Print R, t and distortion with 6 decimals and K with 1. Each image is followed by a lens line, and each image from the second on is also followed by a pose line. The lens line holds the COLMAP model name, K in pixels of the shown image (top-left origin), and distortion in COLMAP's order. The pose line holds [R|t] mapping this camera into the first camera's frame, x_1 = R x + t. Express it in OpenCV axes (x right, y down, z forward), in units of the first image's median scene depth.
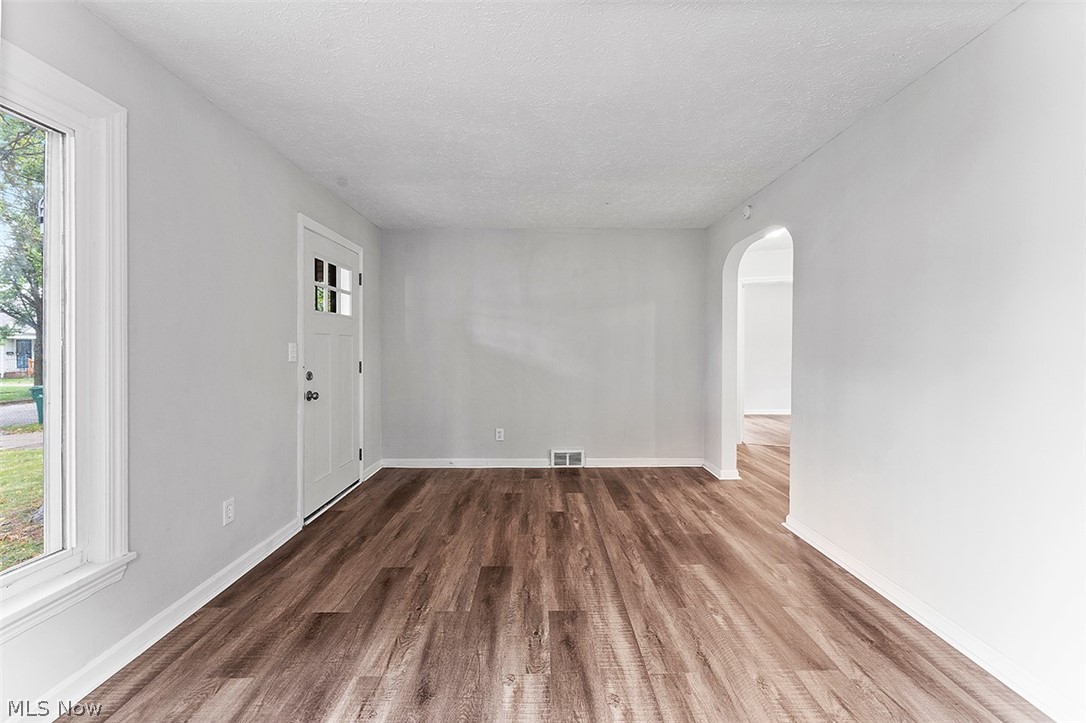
lens RADIAL K [[437.5, 0, 545.2], [0, 437.5, 353.9], [0, 0, 1]] dist [-0.001773, -0.000275]
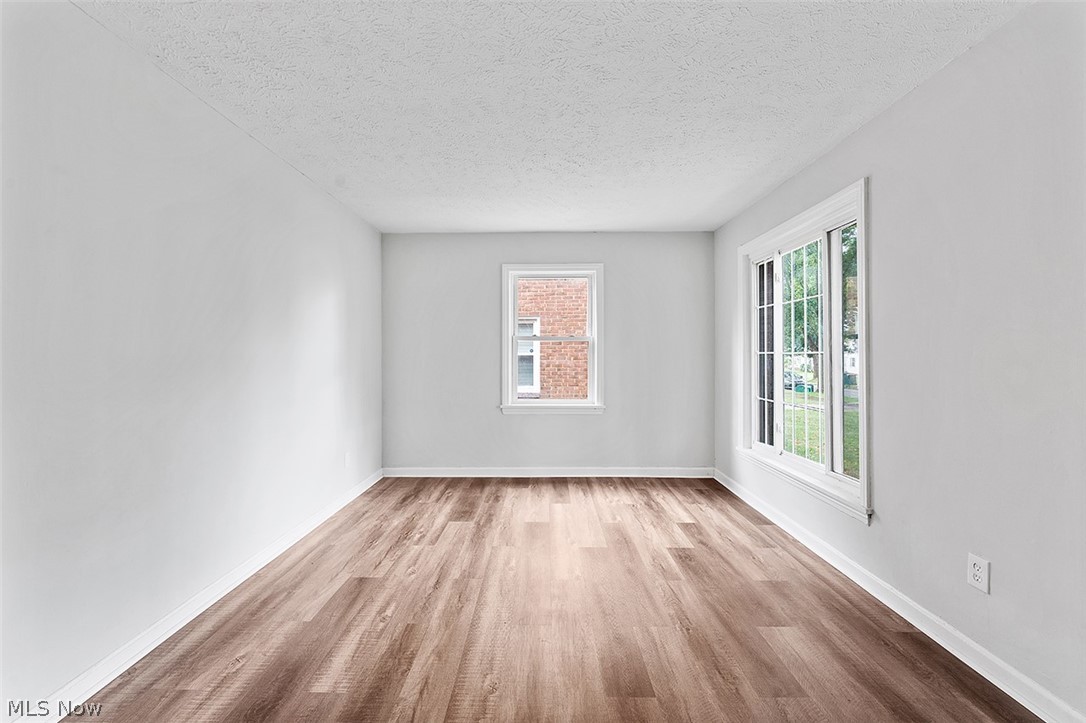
lens RADIAL K [[437.5, 0, 535.6], [0, 437.5, 356.4], [0, 0, 1]] dist [-0.001773, -0.000275]
pose [[-0.999269, 0.000009, 0.038221, 0.004352], [0.000595, 0.999882, 0.015323, -0.021435], [-0.038217, 0.015334, -0.999152, 1.751963]]
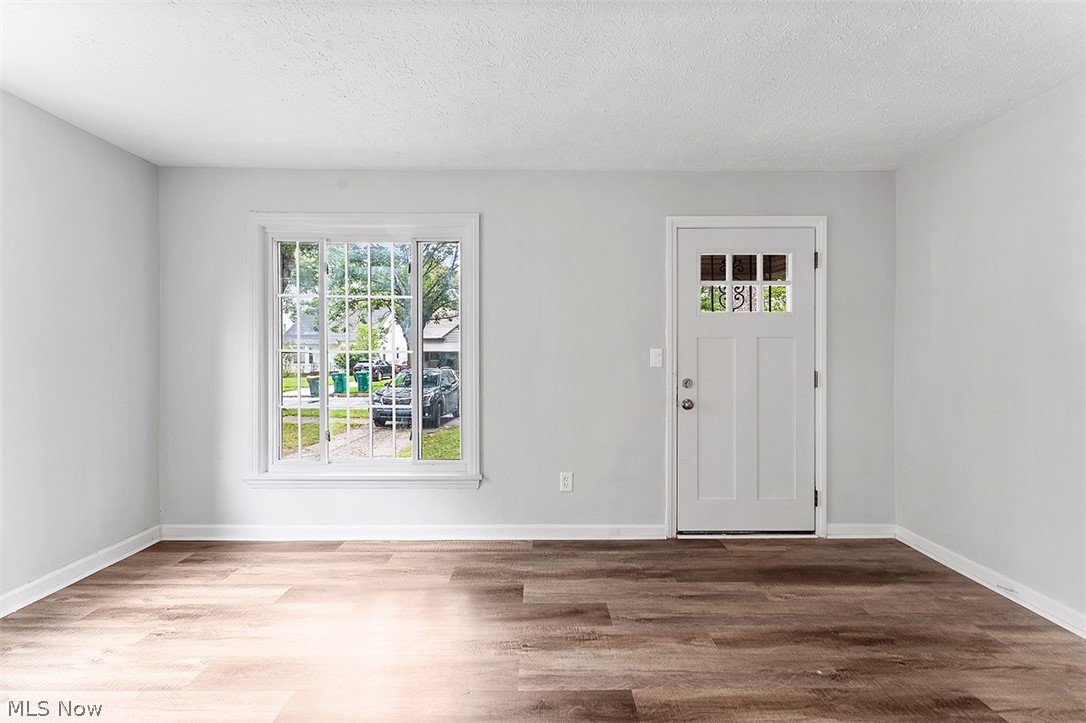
lens RADIAL K [[437.5, 0, 542.3], [0, 437.5, 353.2], [0, 0, 1]] dist [-0.001773, -0.000275]
pose [[-0.012658, 0.003799, -0.999913, 0.544032], [-0.012737, 0.999911, 0.003960, -0.019525], [0.999839, 0.012786, -0.012609, 0.931738]]
